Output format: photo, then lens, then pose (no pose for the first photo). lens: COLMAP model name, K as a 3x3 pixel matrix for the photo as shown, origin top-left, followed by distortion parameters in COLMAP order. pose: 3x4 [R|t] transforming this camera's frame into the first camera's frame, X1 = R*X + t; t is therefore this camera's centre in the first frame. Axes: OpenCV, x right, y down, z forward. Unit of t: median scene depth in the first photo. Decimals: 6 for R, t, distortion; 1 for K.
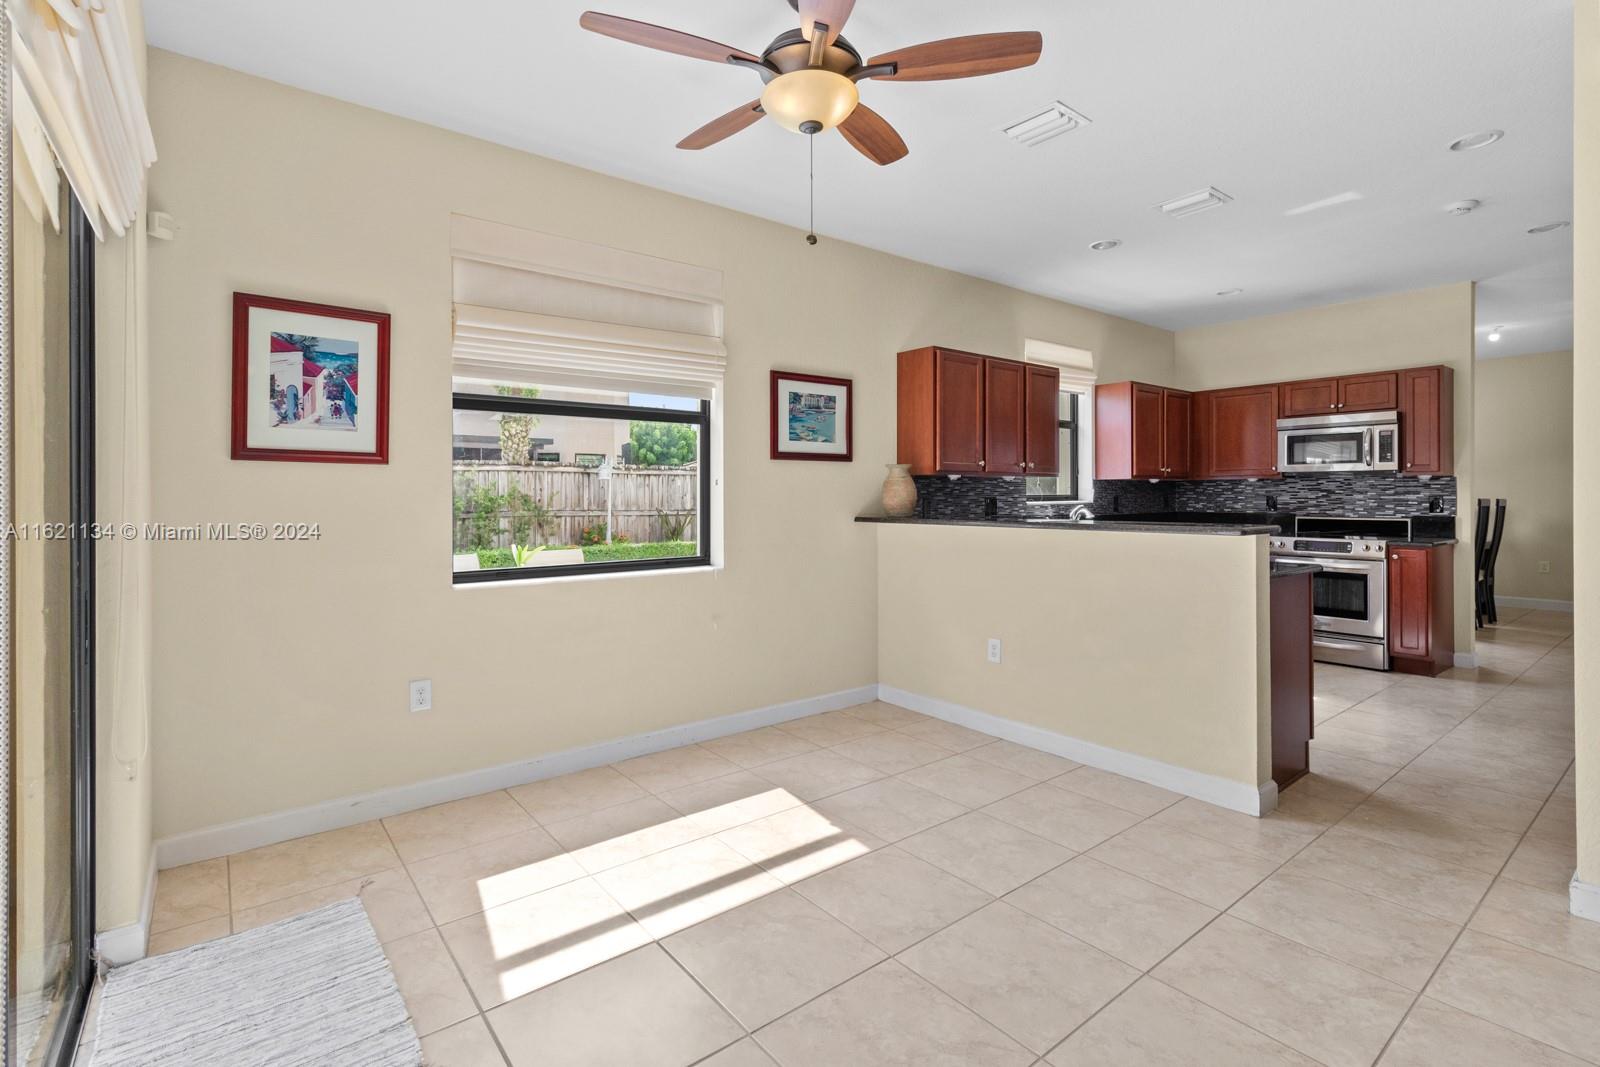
lens RADIAL K [[737.3, 0, 803.9], [0, 737.3, 504.3], [0, 0, 1]] dist [0.003428, 0.000300]
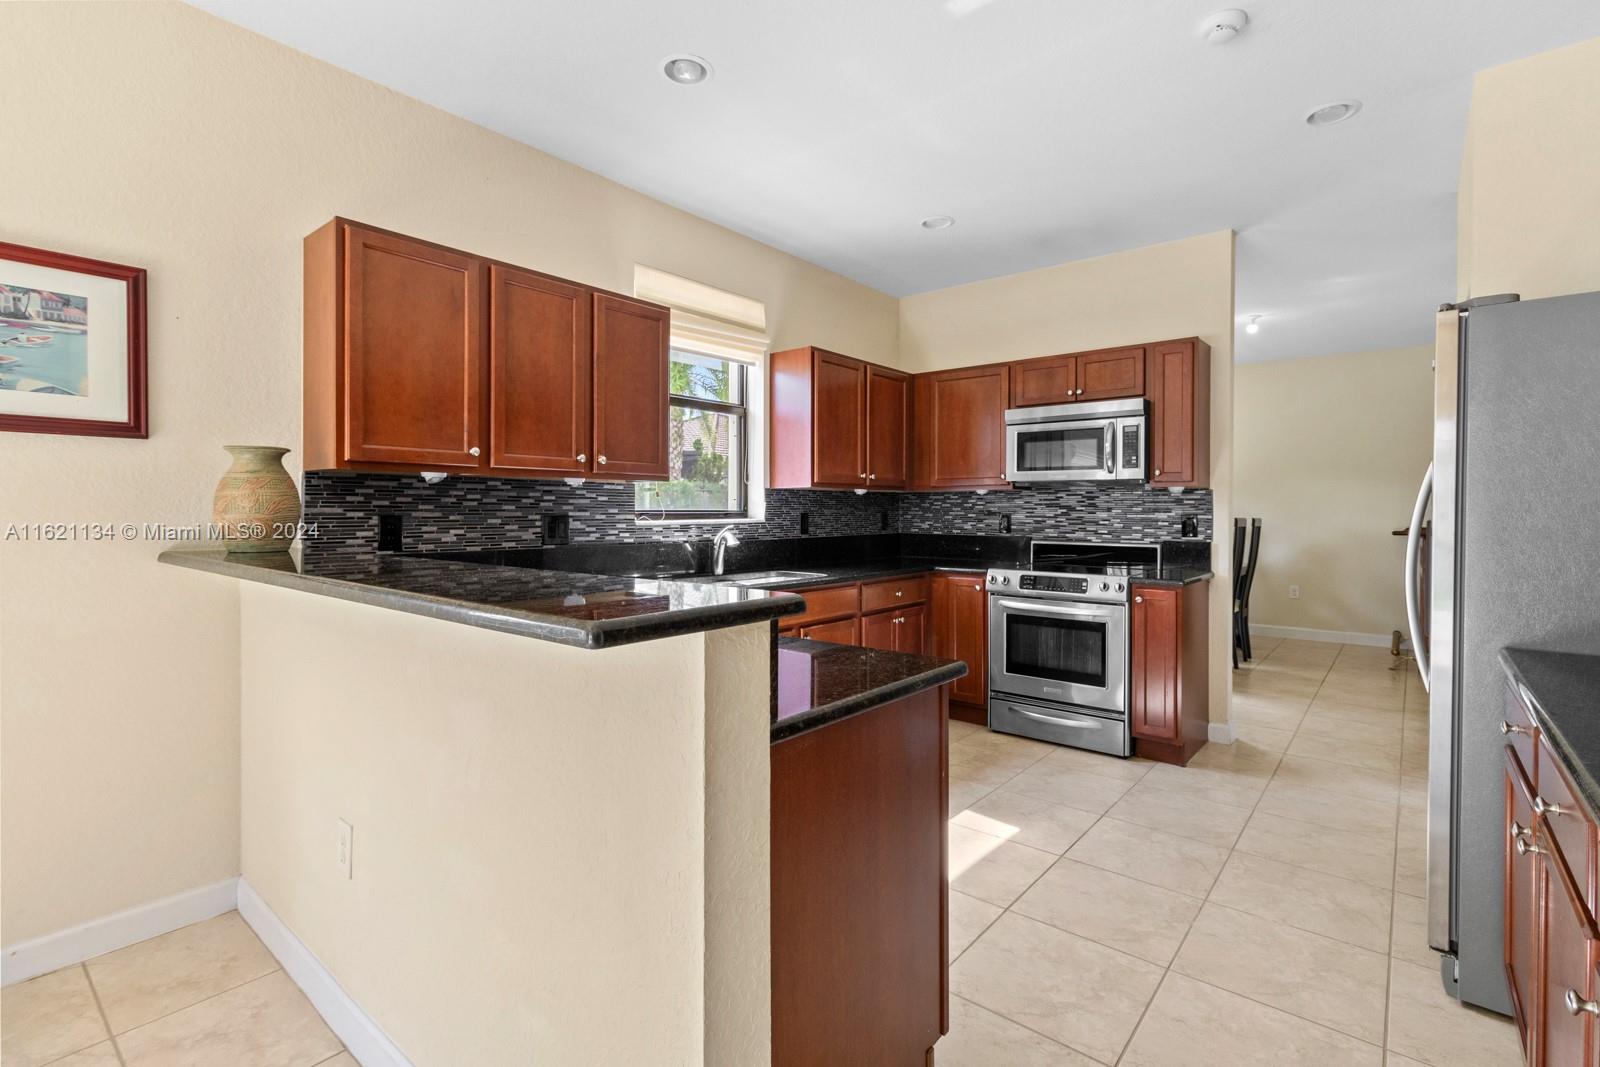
lens RADIAL K [[737.3, 0, 801.0], [0, 737.3, 522.7], [0, 0, 1]] dist [0.003428, 0.000300]
pose [[0.977514, 0.002932, 0.210852, 0.303152], [-0.004056, 0.999980, 0.004900, -0.005193], [-0.210833, -0.005645, 0.977506, 0.341033]]
